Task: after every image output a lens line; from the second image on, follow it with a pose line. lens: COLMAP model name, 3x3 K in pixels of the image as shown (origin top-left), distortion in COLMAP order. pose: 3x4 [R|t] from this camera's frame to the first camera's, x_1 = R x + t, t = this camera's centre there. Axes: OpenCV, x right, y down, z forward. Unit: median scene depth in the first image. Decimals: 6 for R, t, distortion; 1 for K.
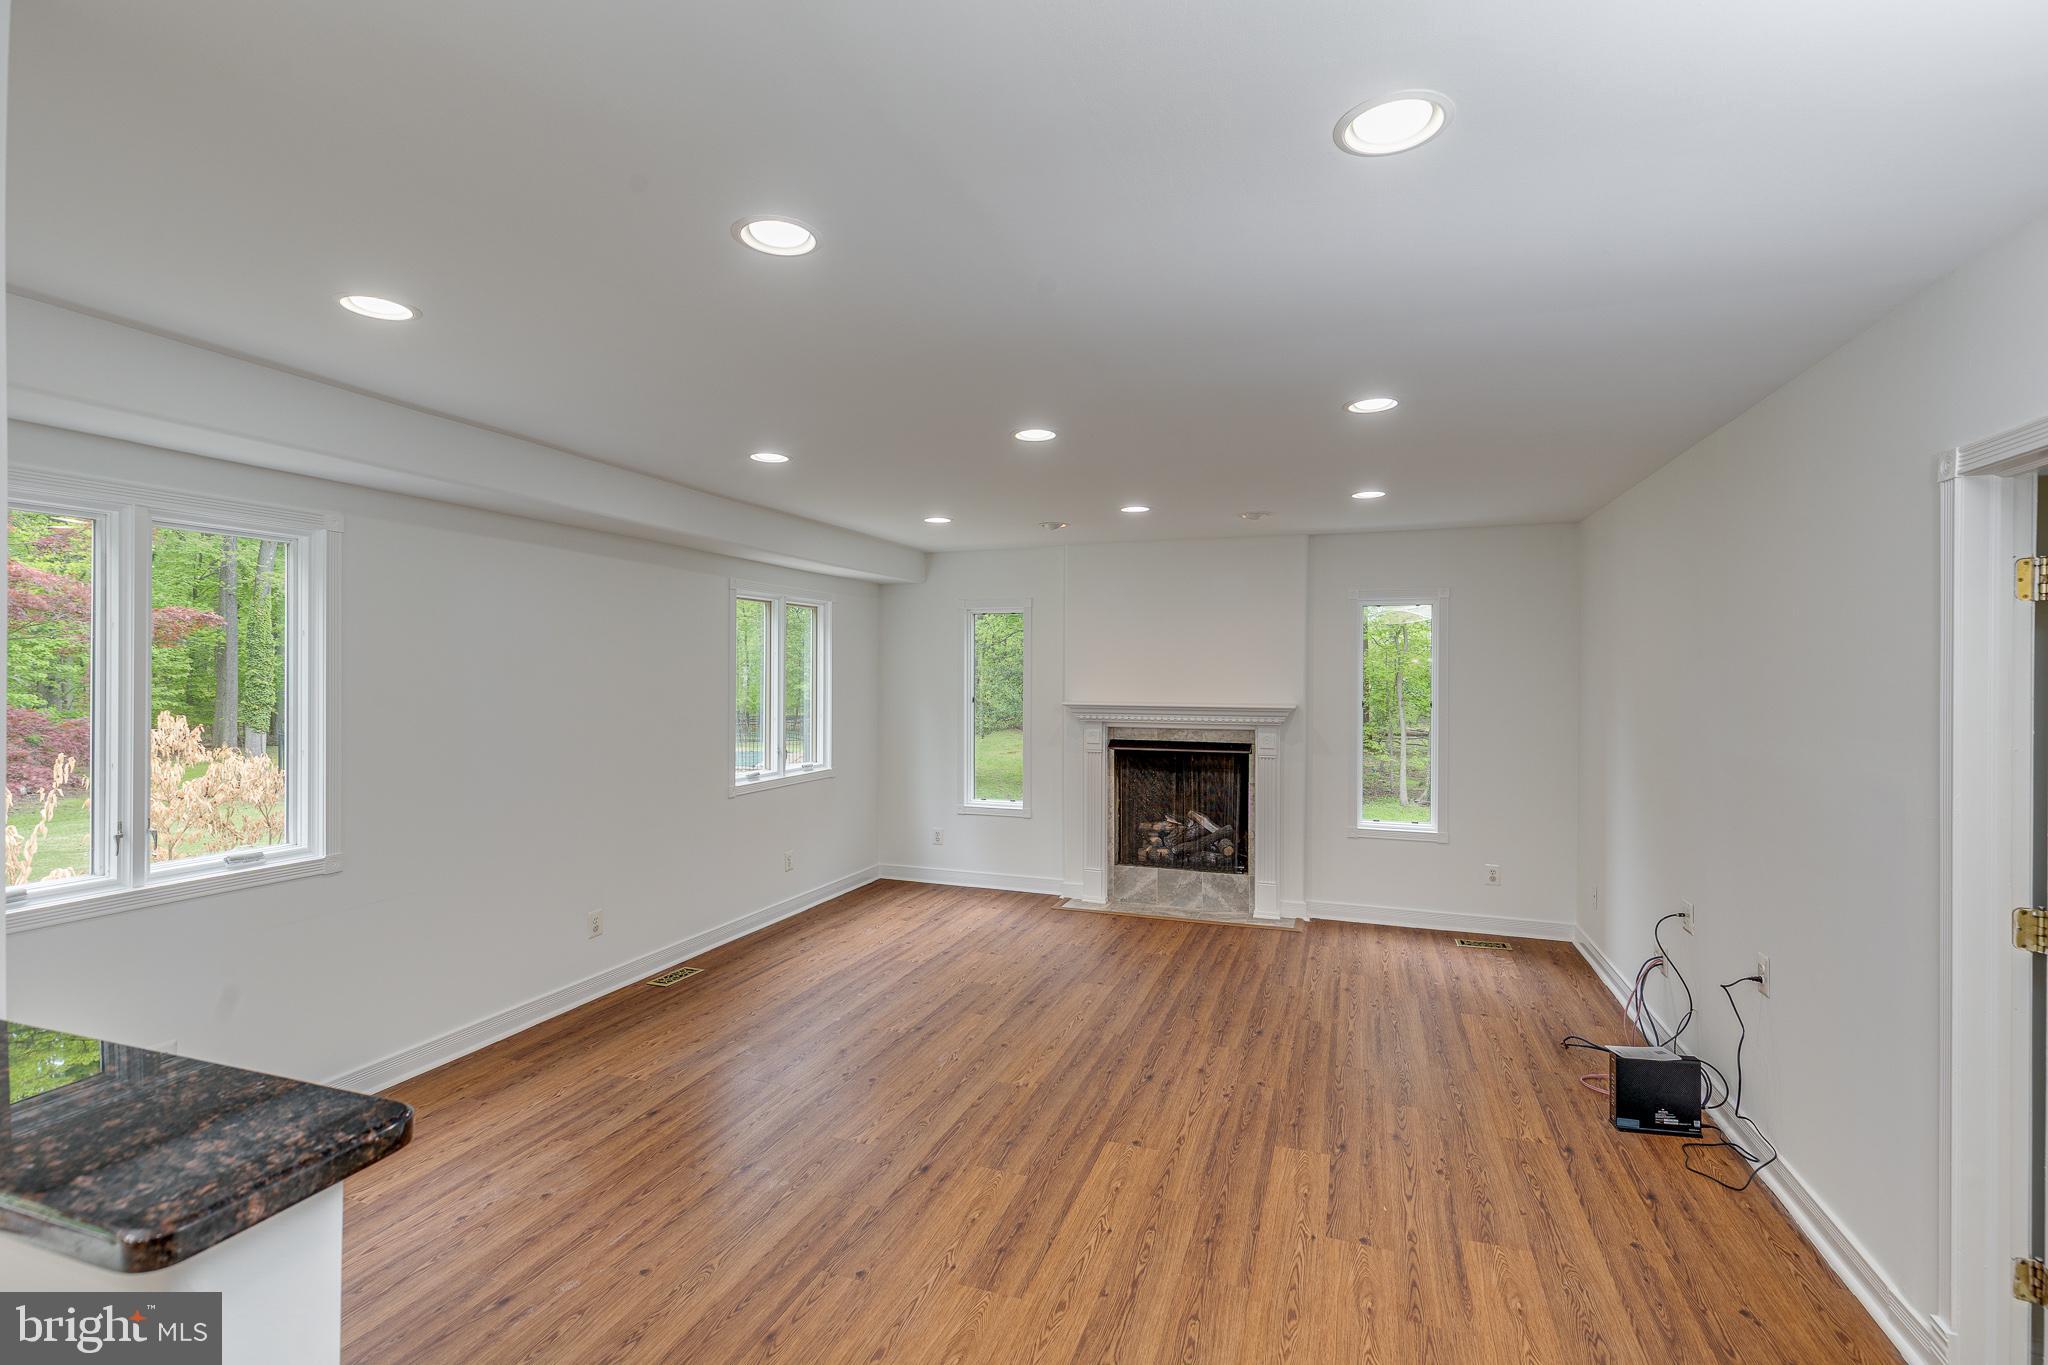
lens RADIAL K [[926.8, 0, 1025.8], [0, 926.8, 672.2], [0, 0, 1]] dist [0.000925, -0.000947]
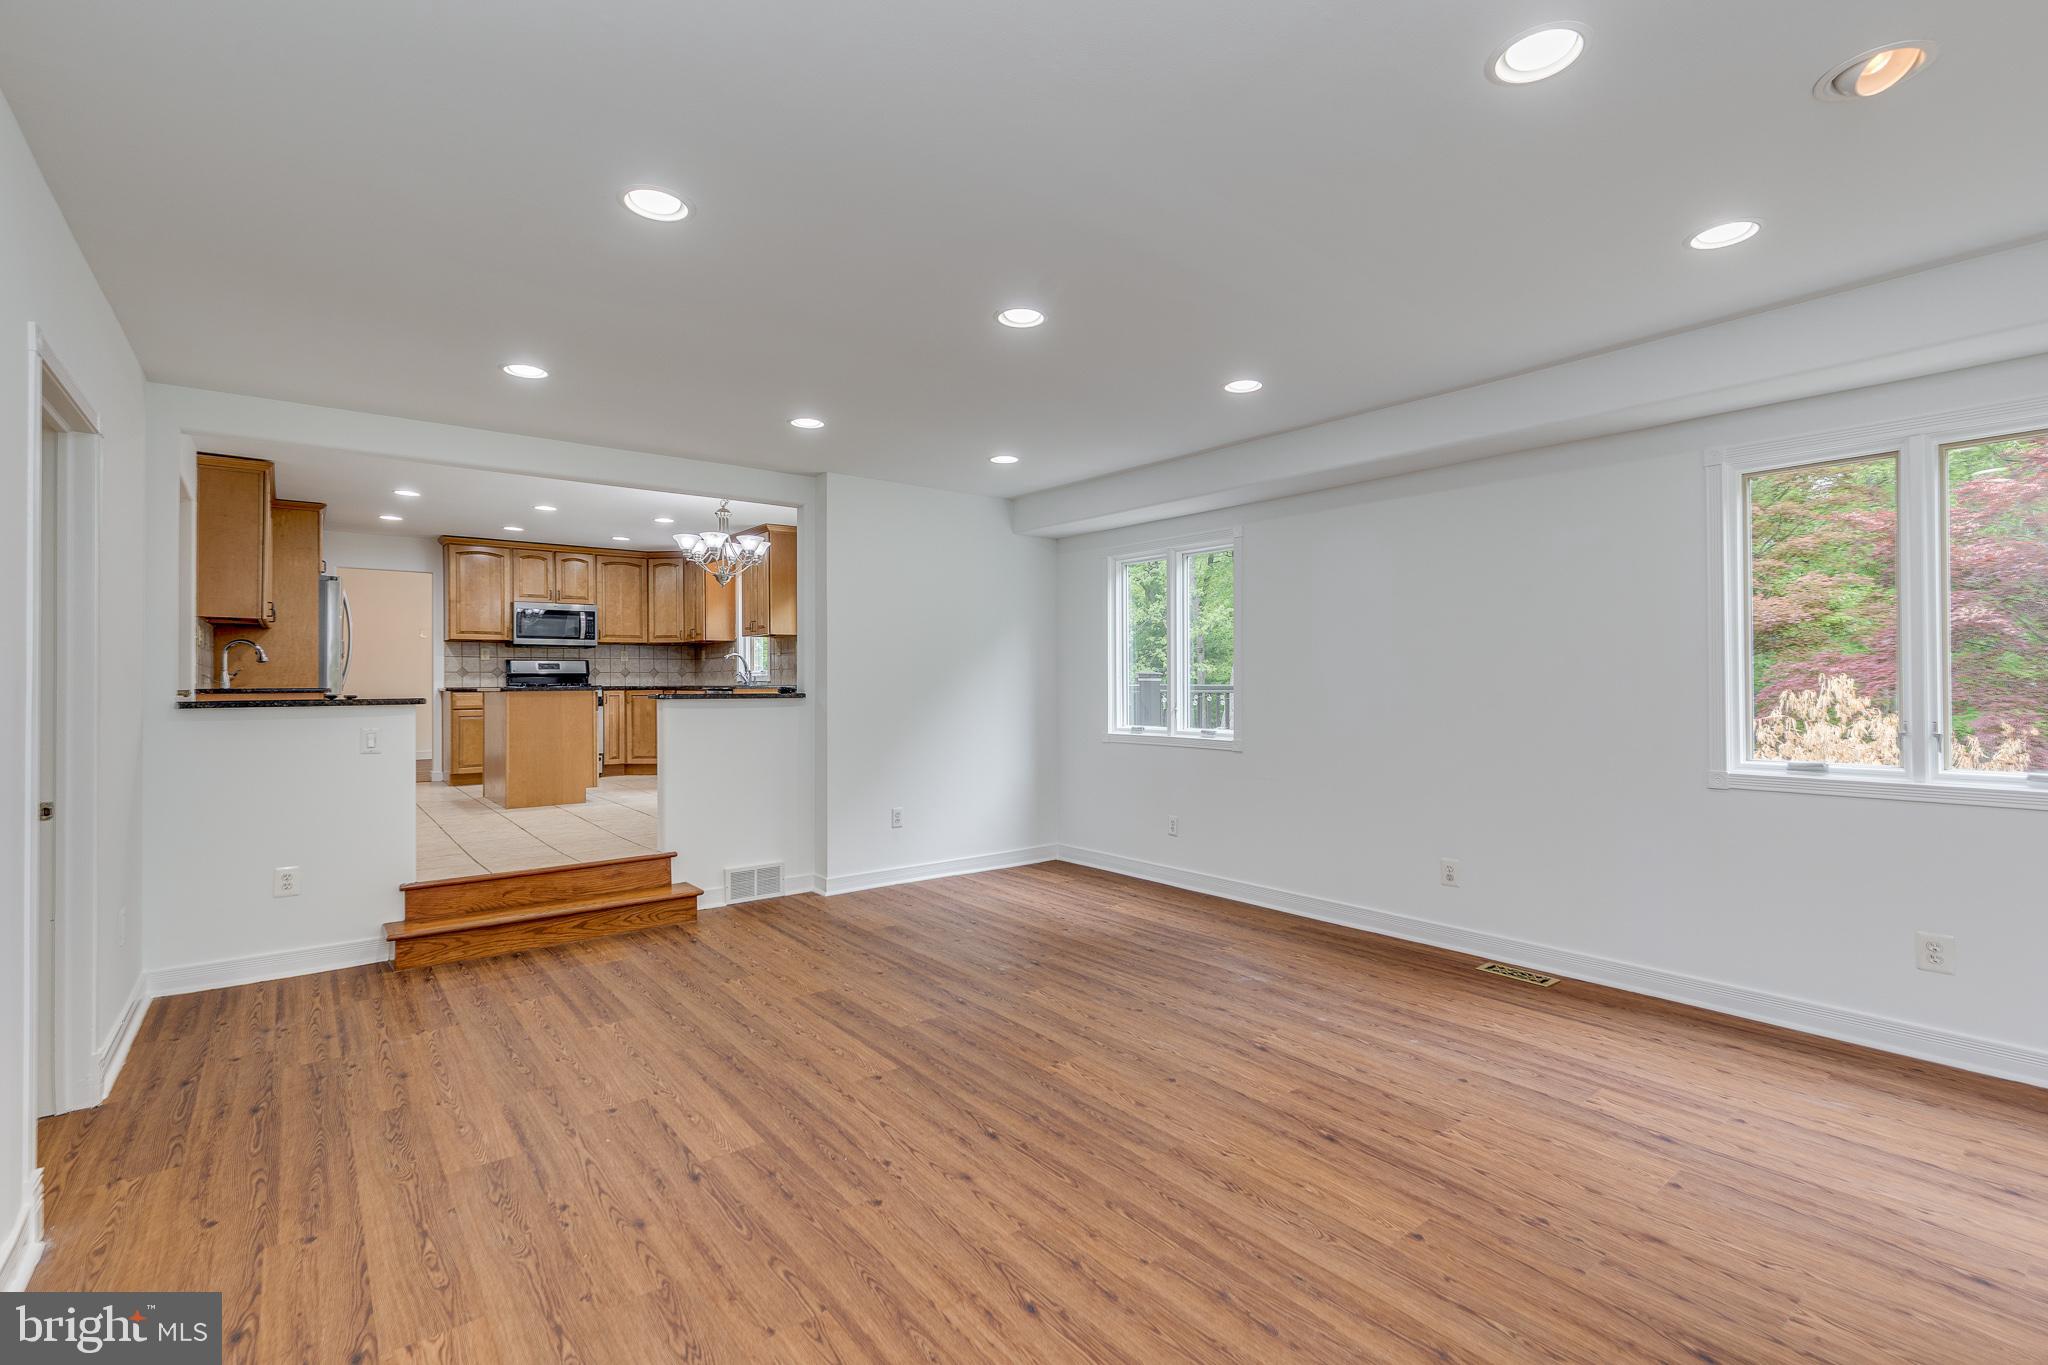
lens RADIAL K [[926.8, 0, 1022.3], [0, 926.8, 681.3], [0, 0, 1]] dist [0.000925, -0.000947]
pose [[-0.531022, -0.001002, -0.847357, 0.774917], [0.001698, 0.999996, -0.002247, 0.098538], [0.847356, -0.002632, -0.531018, 1.498562]]
